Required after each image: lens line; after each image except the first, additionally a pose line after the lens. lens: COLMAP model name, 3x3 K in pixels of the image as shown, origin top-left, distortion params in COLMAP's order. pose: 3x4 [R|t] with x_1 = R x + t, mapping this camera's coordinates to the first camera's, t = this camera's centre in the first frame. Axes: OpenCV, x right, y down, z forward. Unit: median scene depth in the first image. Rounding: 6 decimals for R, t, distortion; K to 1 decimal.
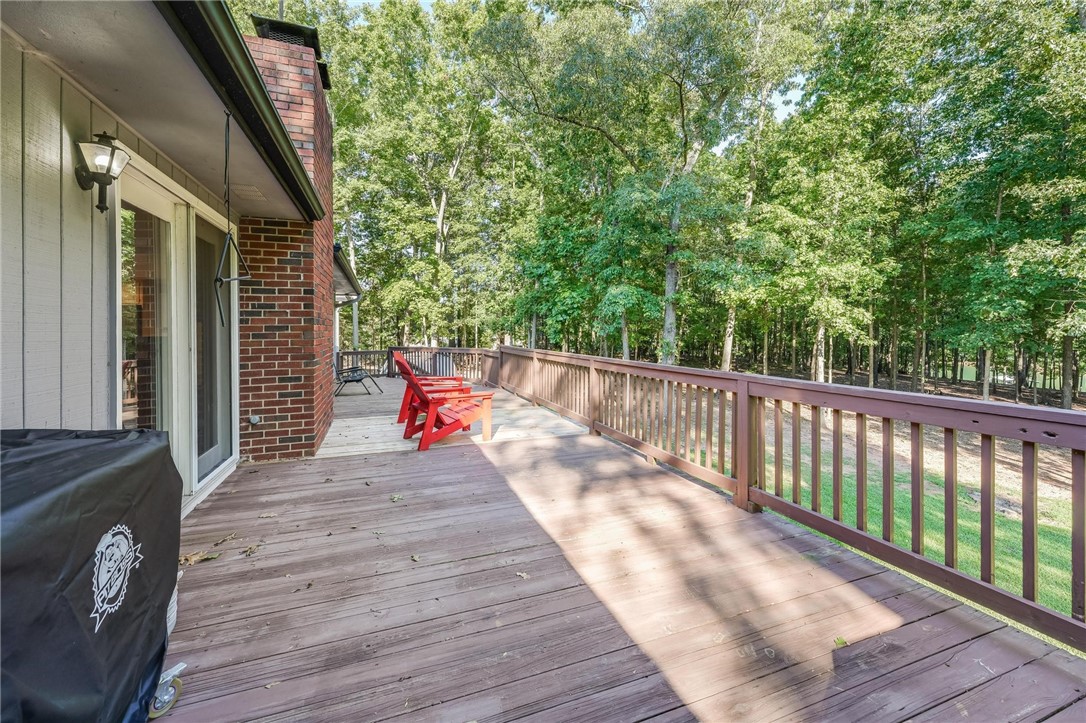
lens RADIAL K [[440.4, 0, 539.3], [0, 440.4, 335.2], [0, 0, 1]] dist [-0.003480, -0.000373]
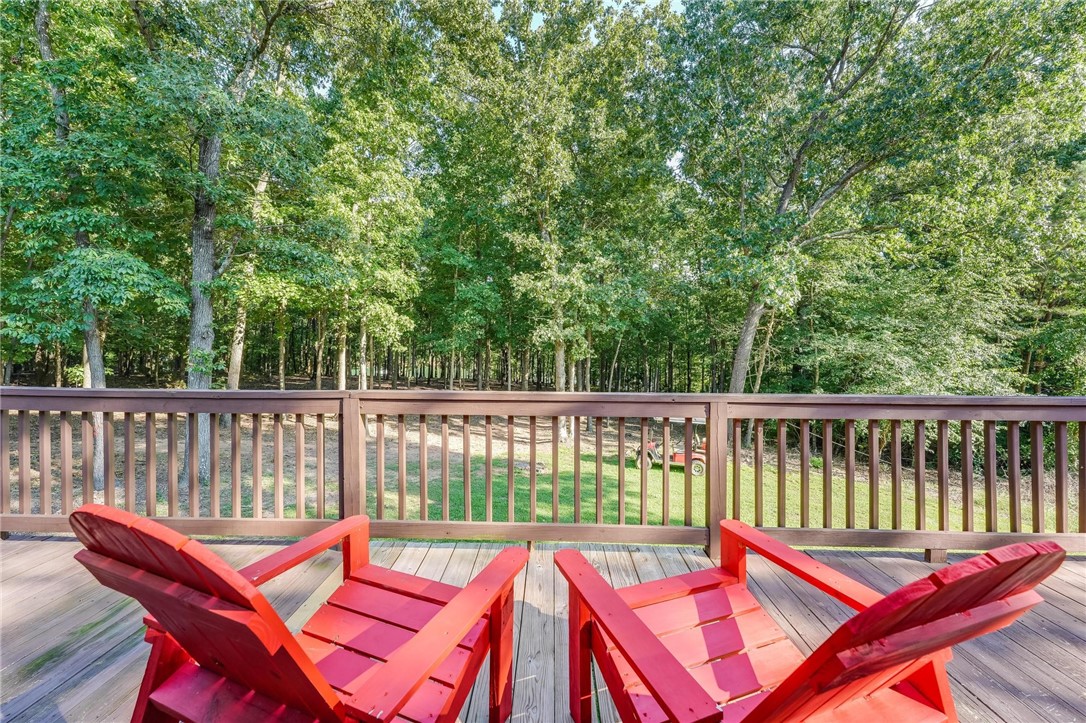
lens RADIAL K [[440.4, 0, 539.3], [0, 440.4, 335.2], [0, 0, 1]] dist [-0.003480, -0.000373]
pose [[0.369643, 0.007848, 0.929141, -0.117110], [0.003163, 0.999948, -0.009704, -0.002902], [-0.929169, 0.006526, 0.369599, 0.298267]]
